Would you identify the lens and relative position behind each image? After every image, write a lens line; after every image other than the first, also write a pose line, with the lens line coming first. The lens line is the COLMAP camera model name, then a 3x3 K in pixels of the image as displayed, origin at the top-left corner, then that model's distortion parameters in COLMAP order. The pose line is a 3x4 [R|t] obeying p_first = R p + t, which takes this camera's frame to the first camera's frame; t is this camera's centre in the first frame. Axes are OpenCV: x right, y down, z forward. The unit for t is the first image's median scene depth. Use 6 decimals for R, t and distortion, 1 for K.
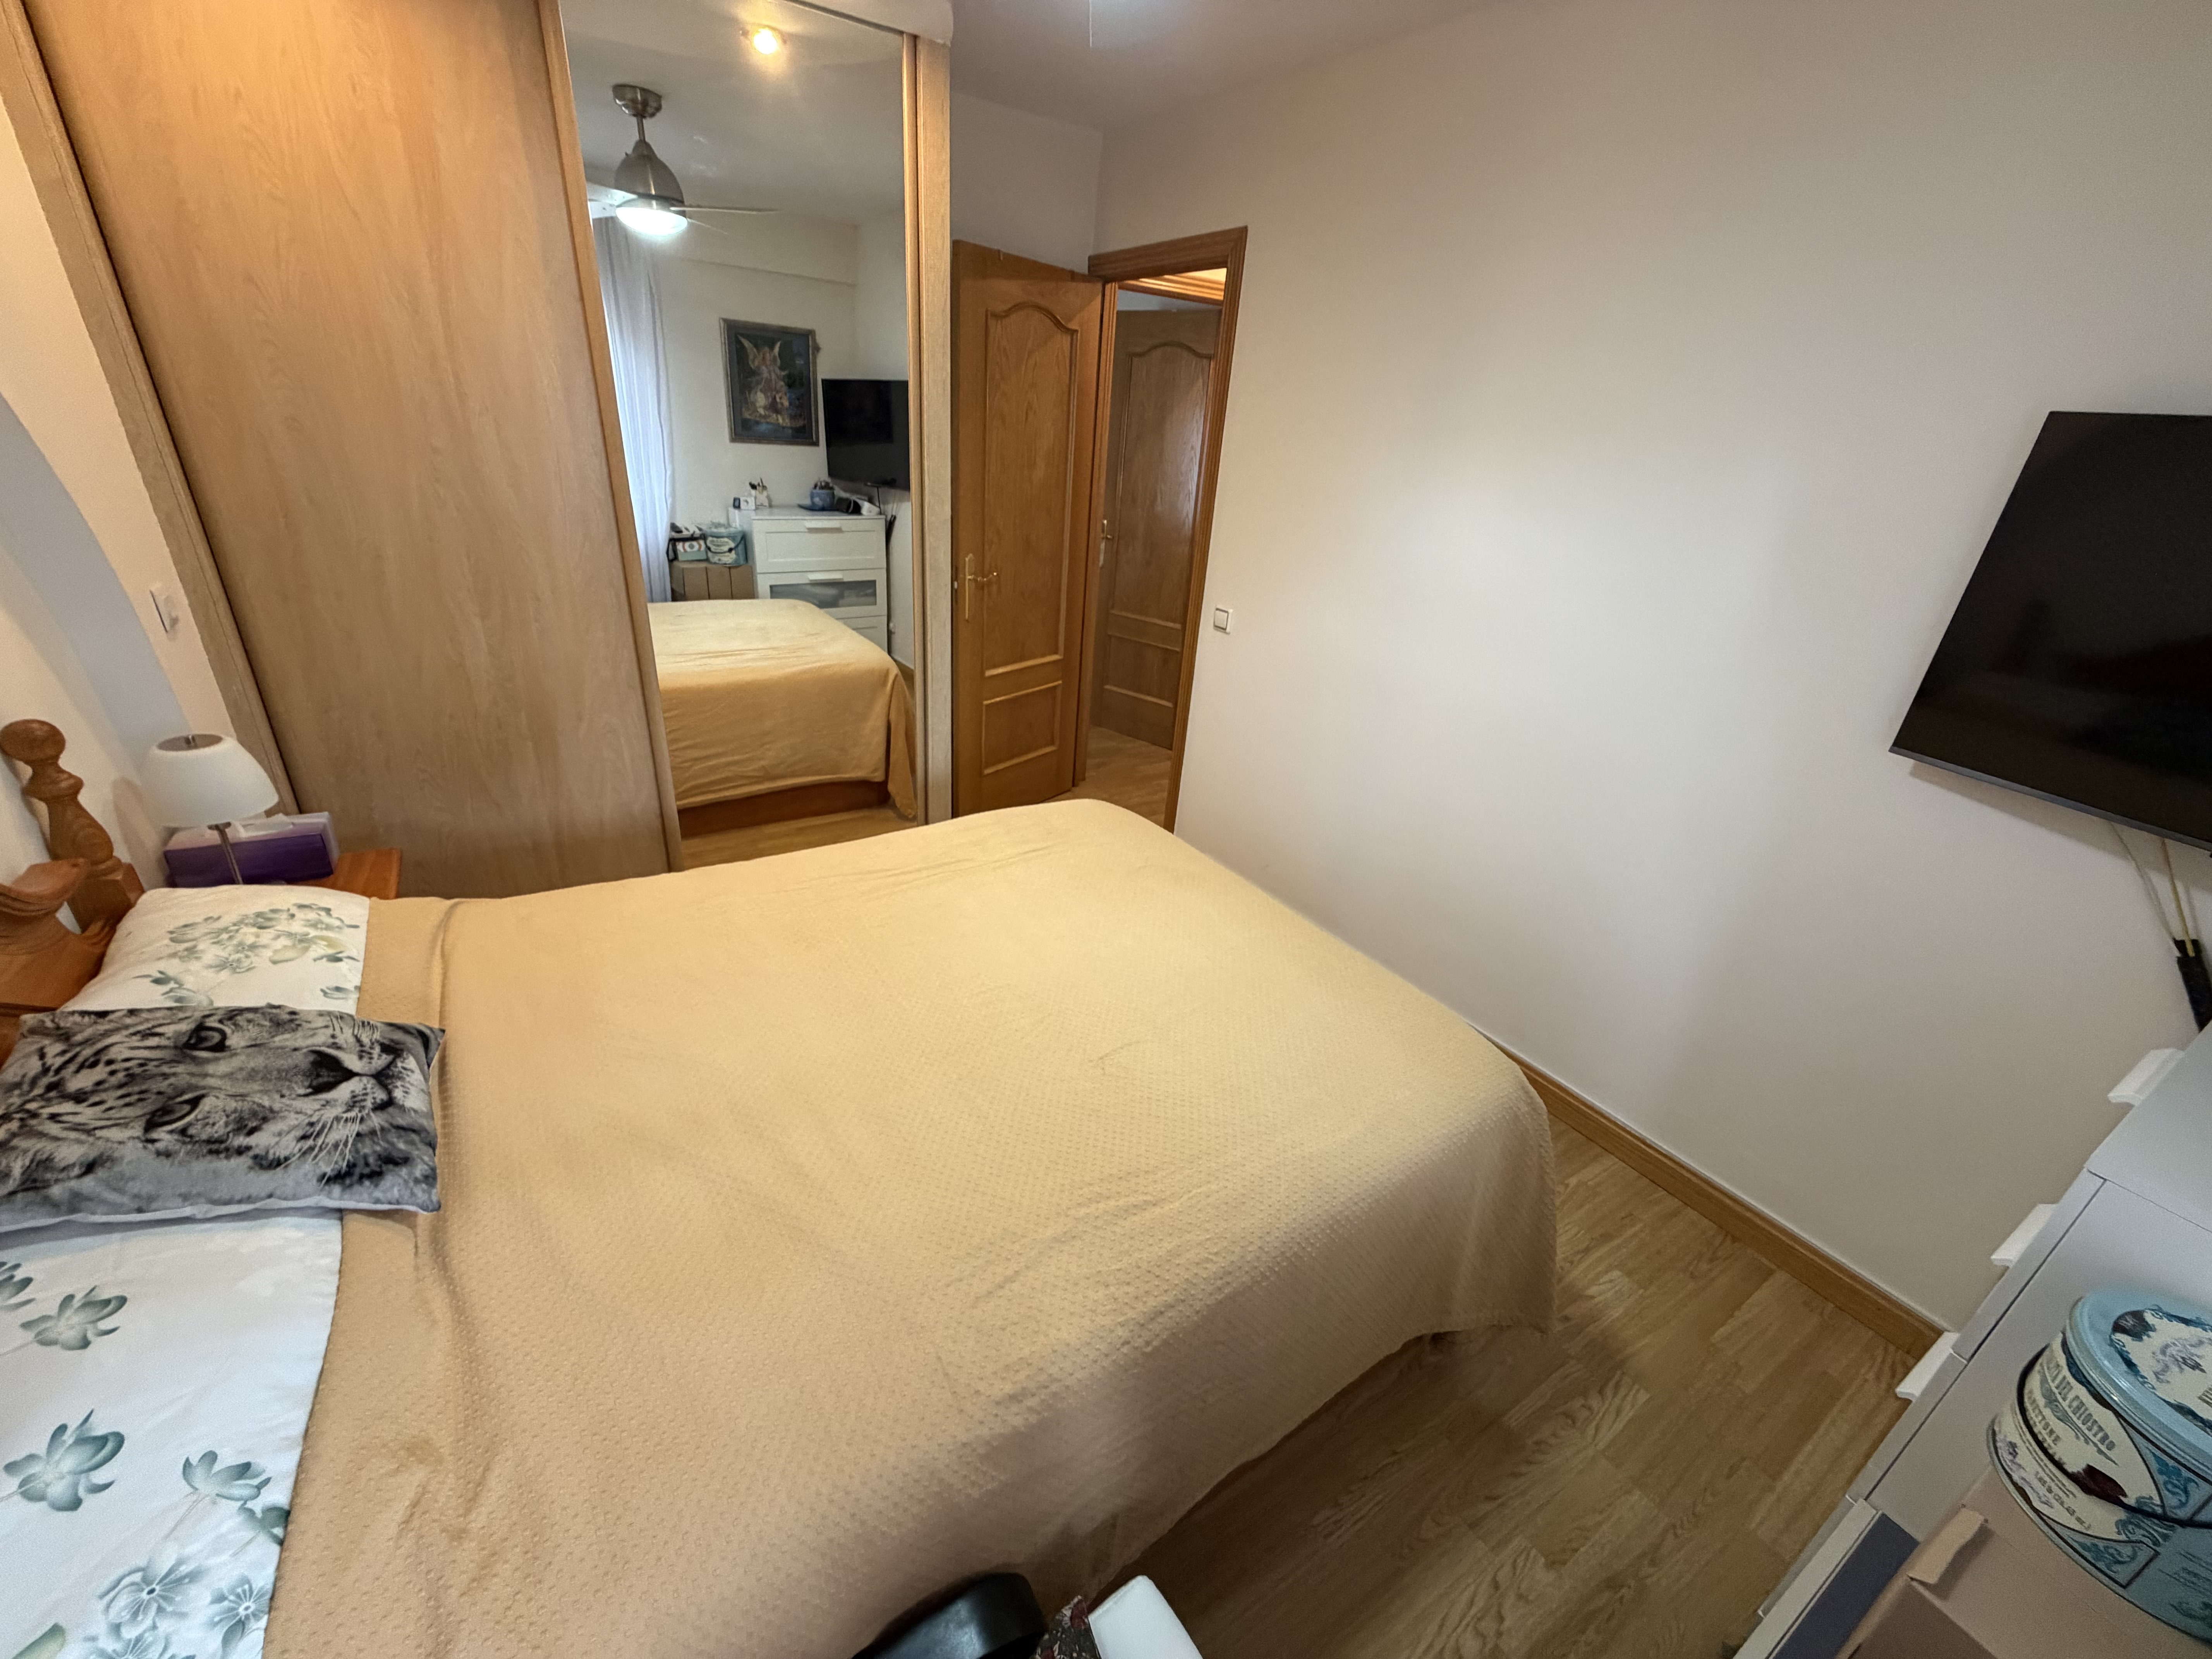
lens RADIAL K [[875.2, 0, 1100.3], [0, 875.2, 821.0], [0, 0, 1]] dist [-0.000287, 0.000833]
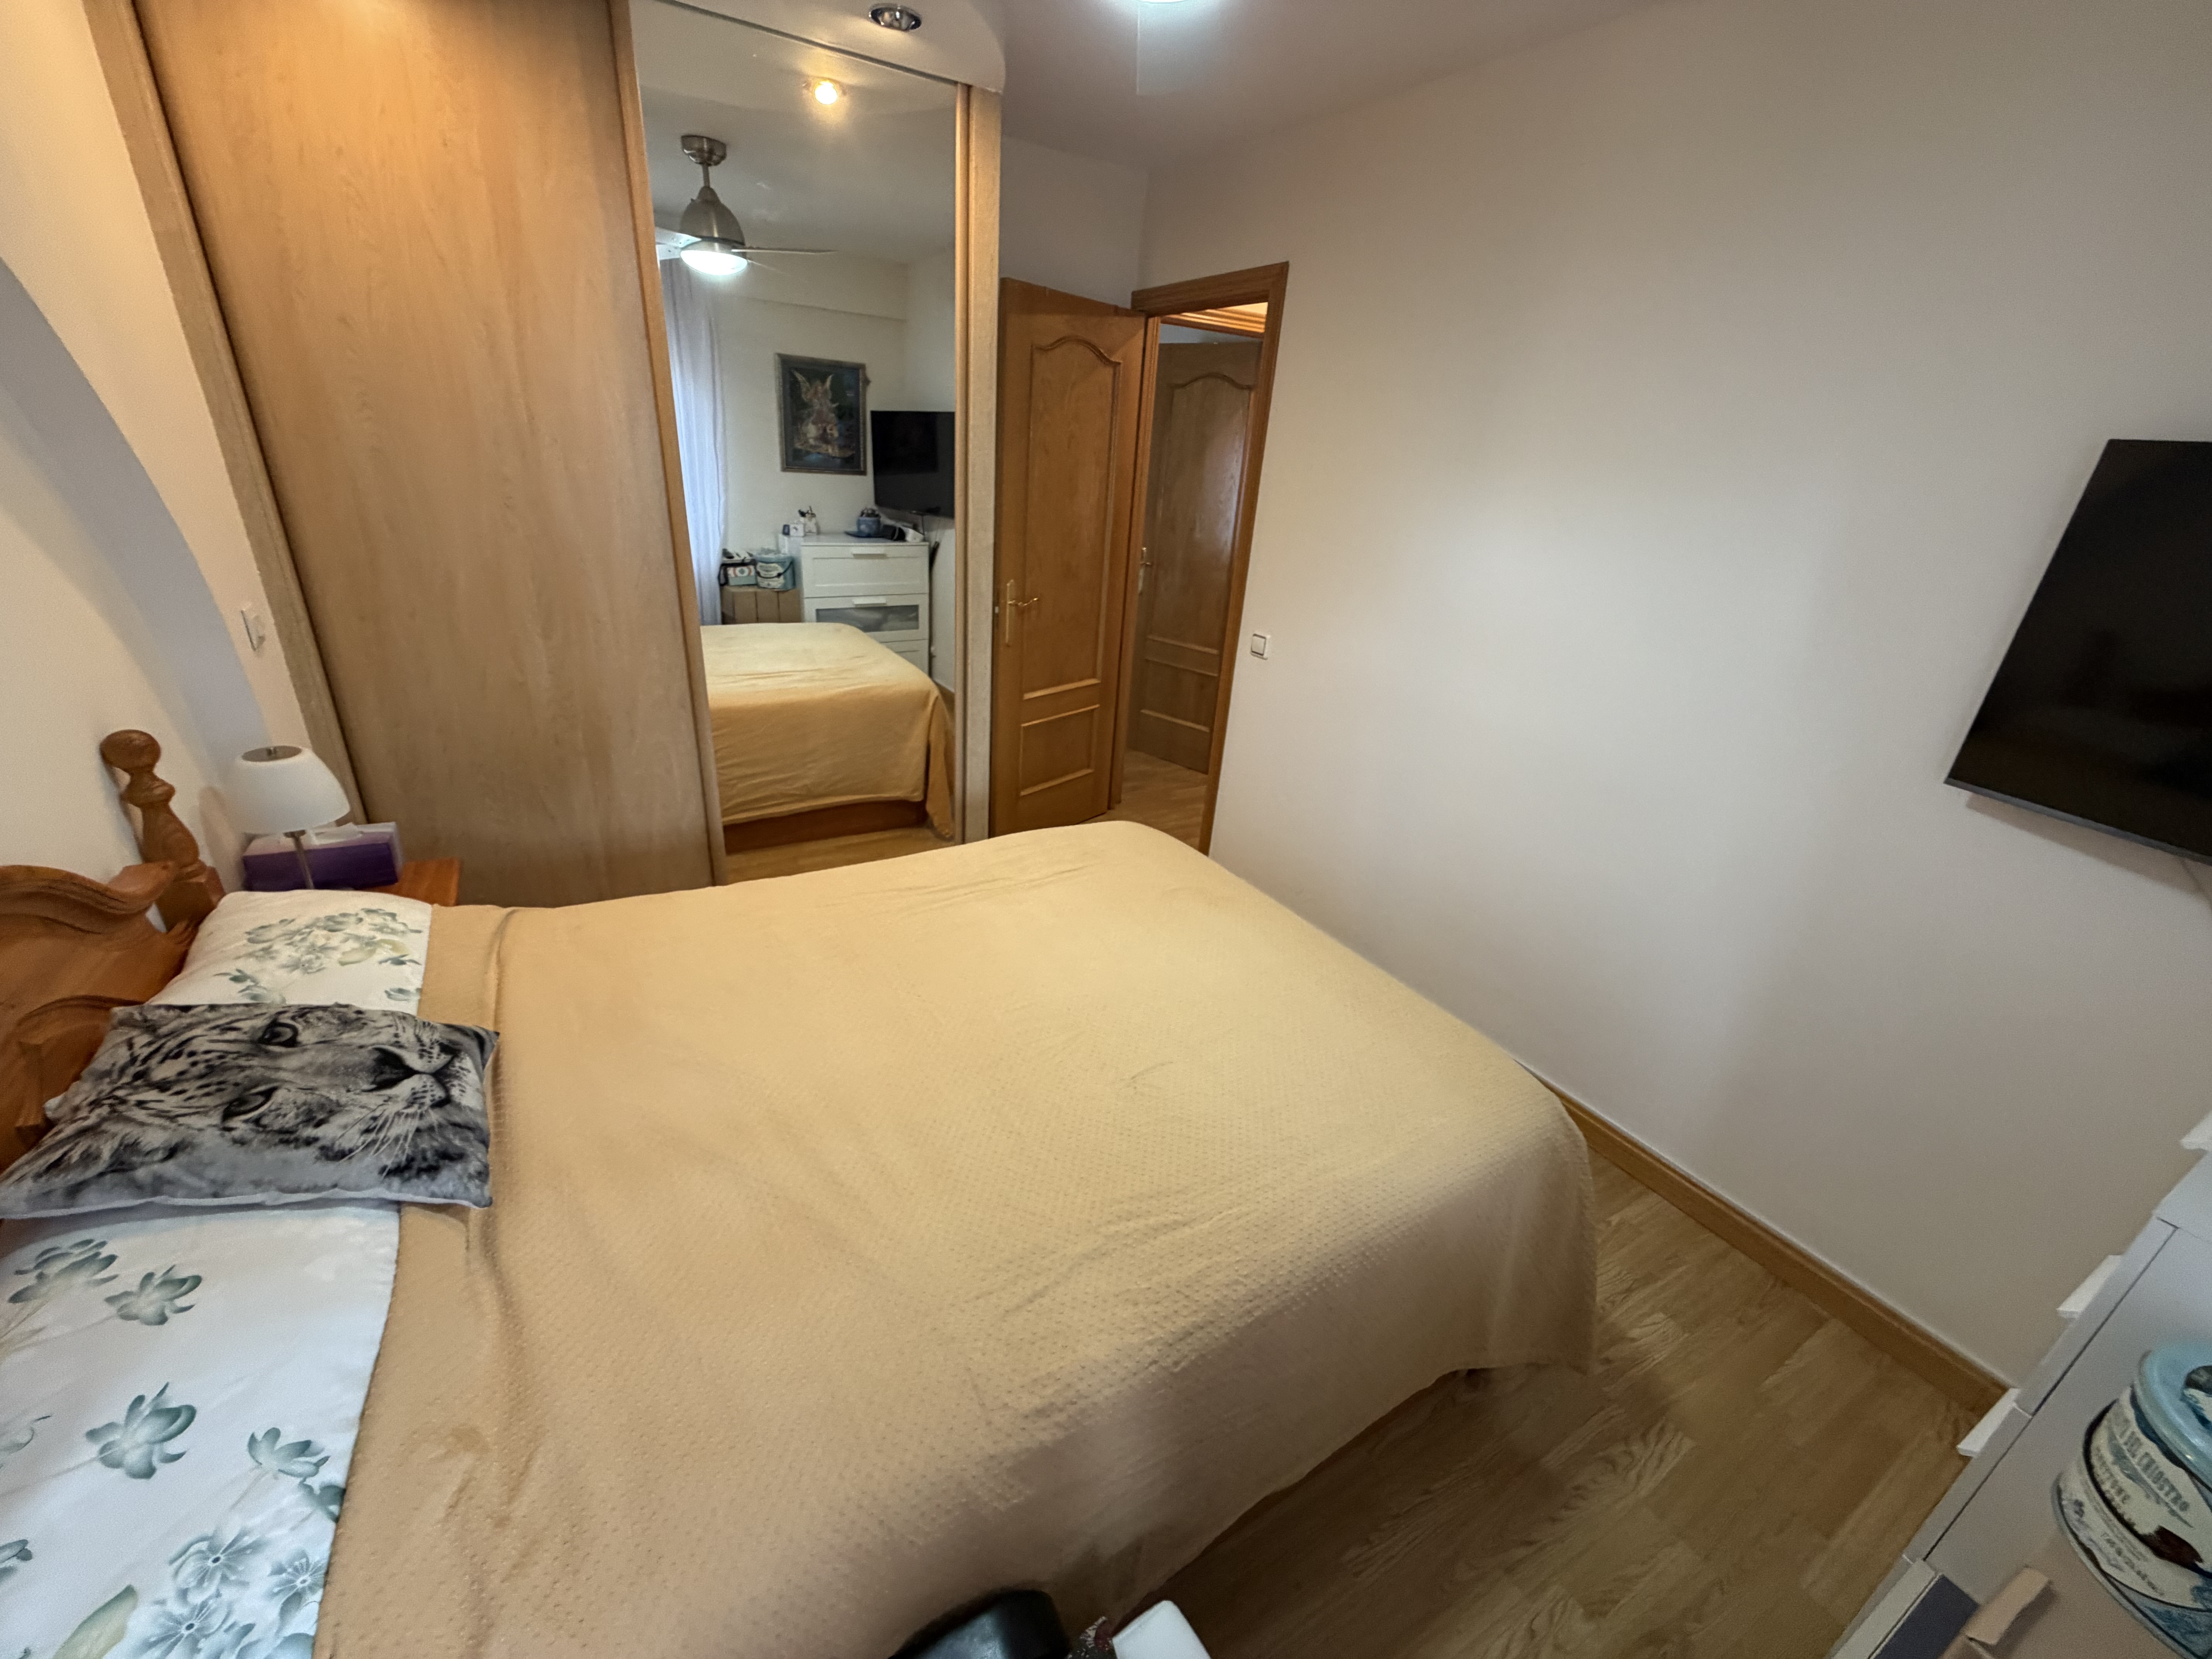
lens RADIAL K [[875.2, 0, 1100.3], [0, 875.2, 821.0], [0, 0, 1]] dist [-0.000287, 0.000833]
pose [[0.999099, 0.014988, -0.039703, -0.001336], [-0.016104, 0.999480, -0.027919, 0.006224], [0.039264, 0.028533, 0.998821, -0.014189]]
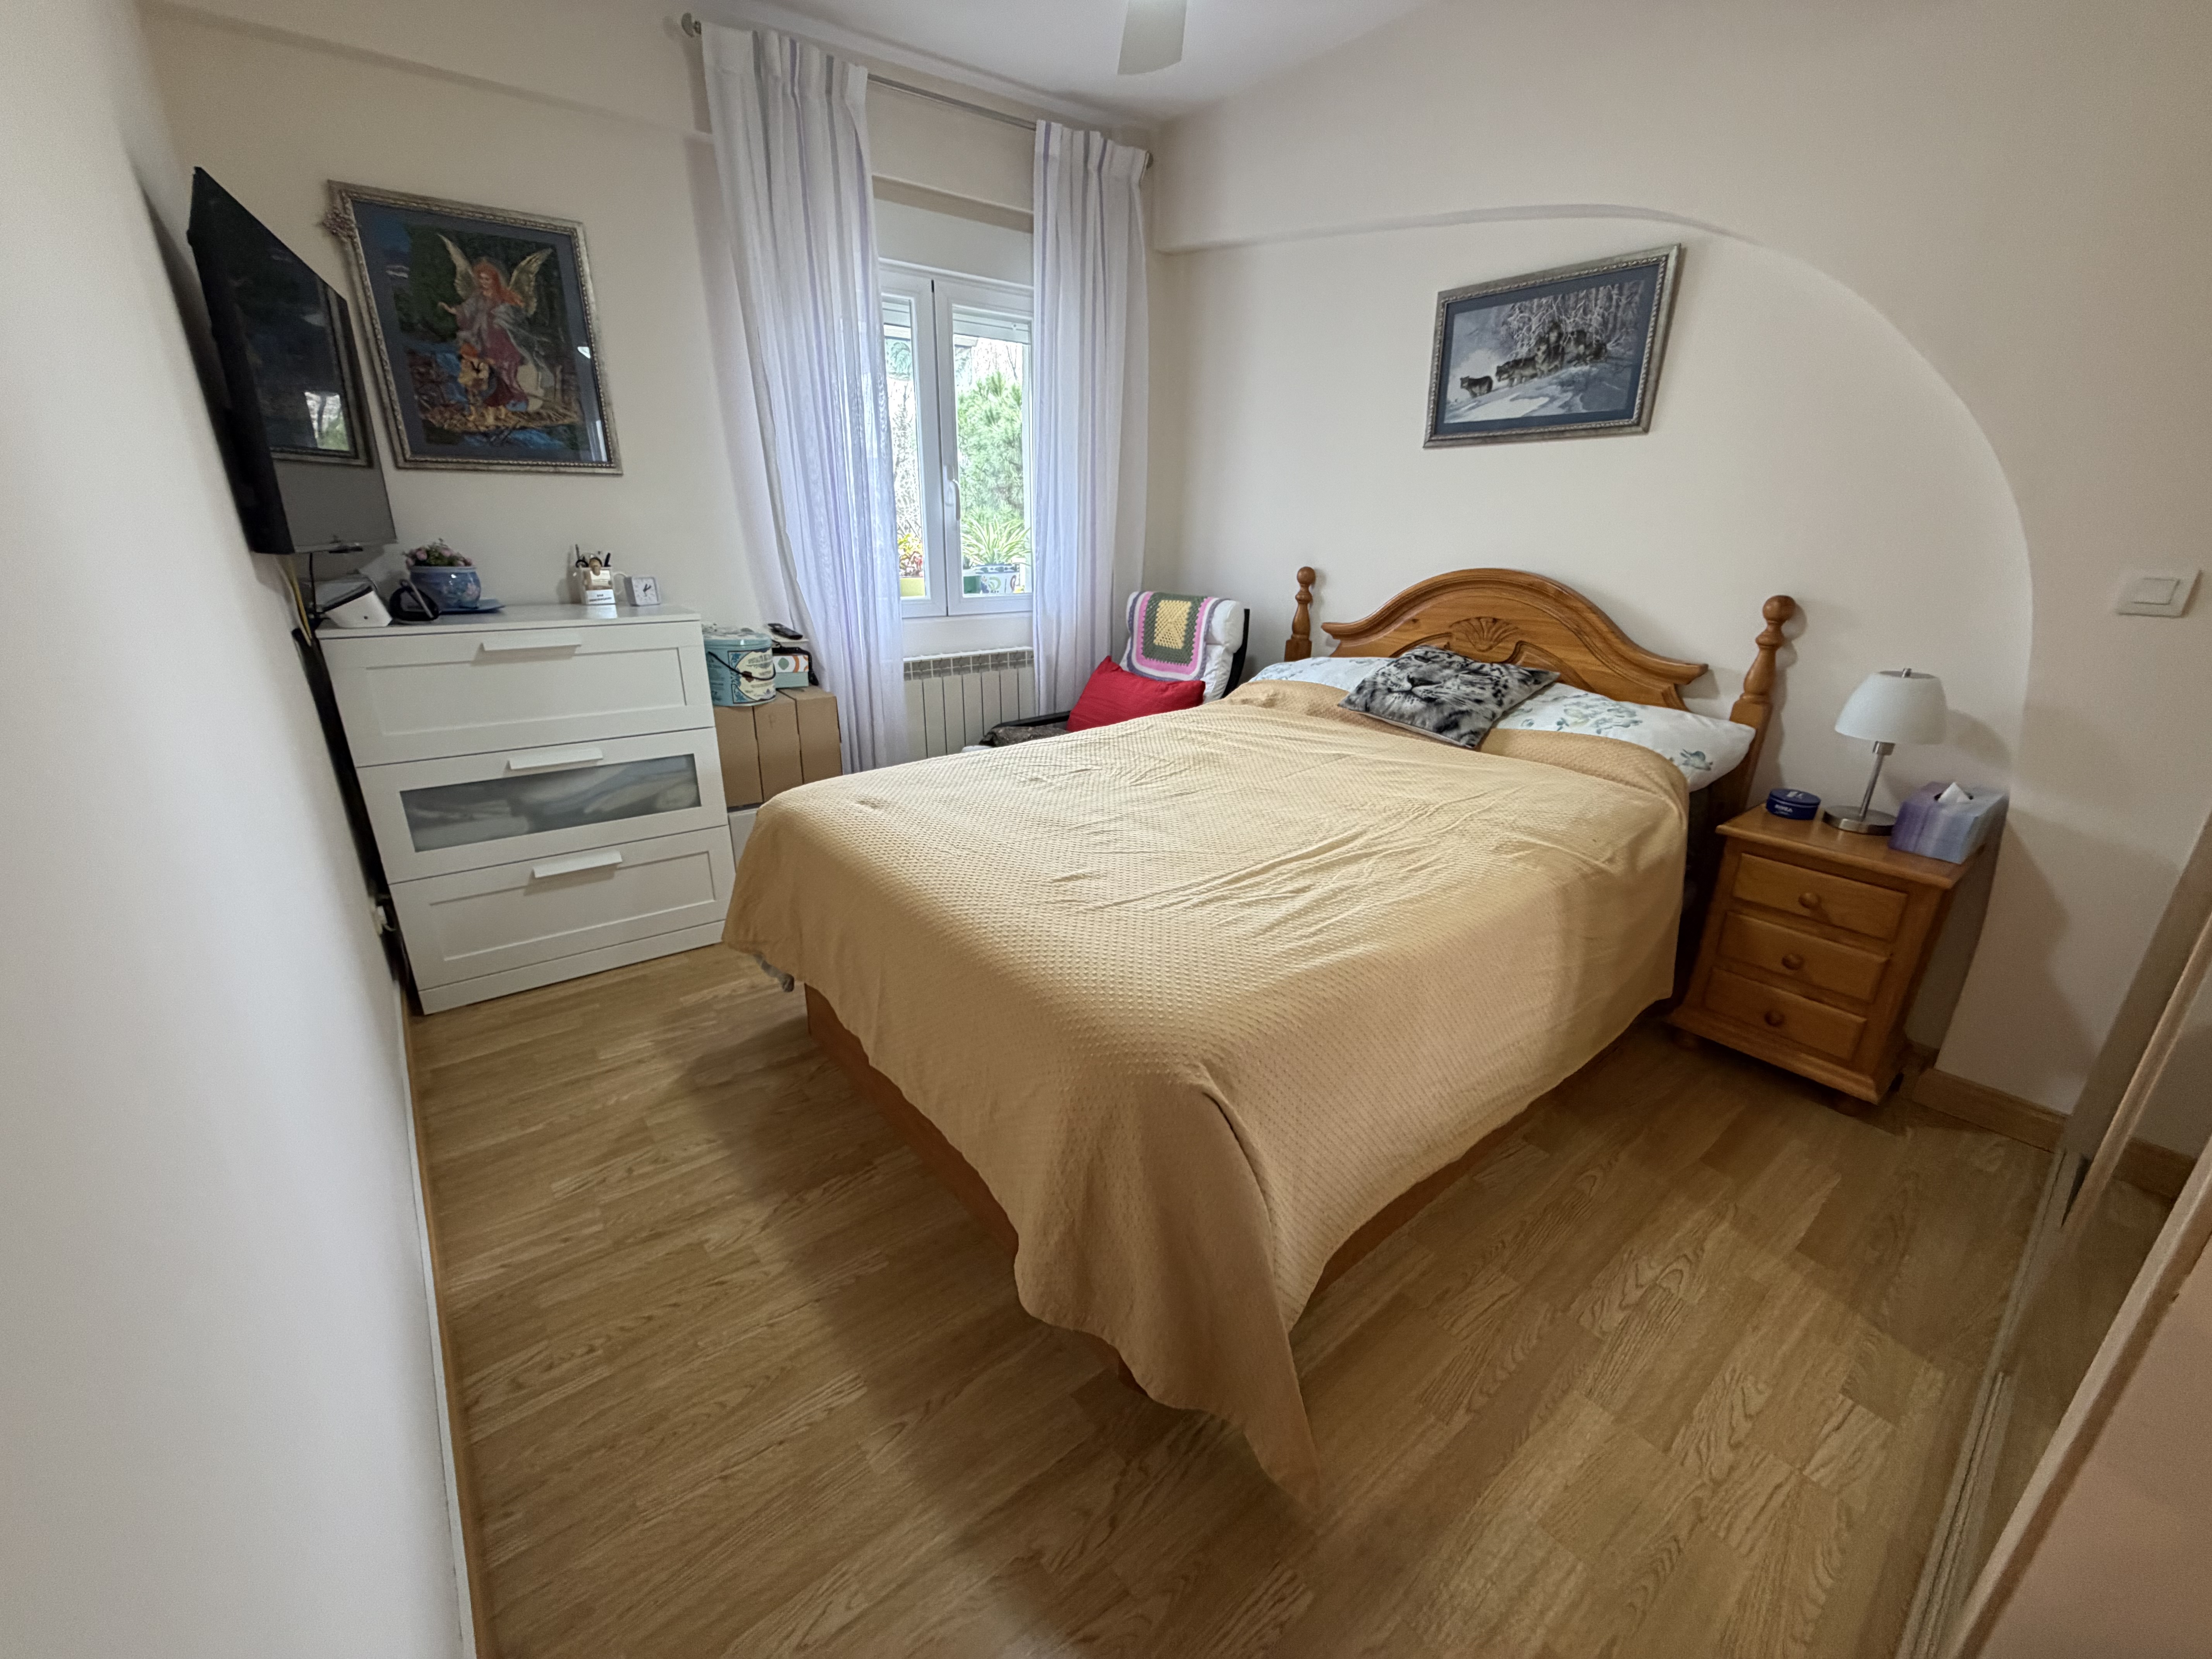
lens RADIAL K [[875.2, 0, 1100.3], [0, 875.2, 821.0], [0, 0, 1]] dist [-0.000287, 0.000833]
pose [[-0.991977, -0.042665, -0.119000, 0.177945], [-0.113340, 0.717097, 0.687696, -0.825230], [0.055994, 0.695666, -0.716180, 2.529288]]
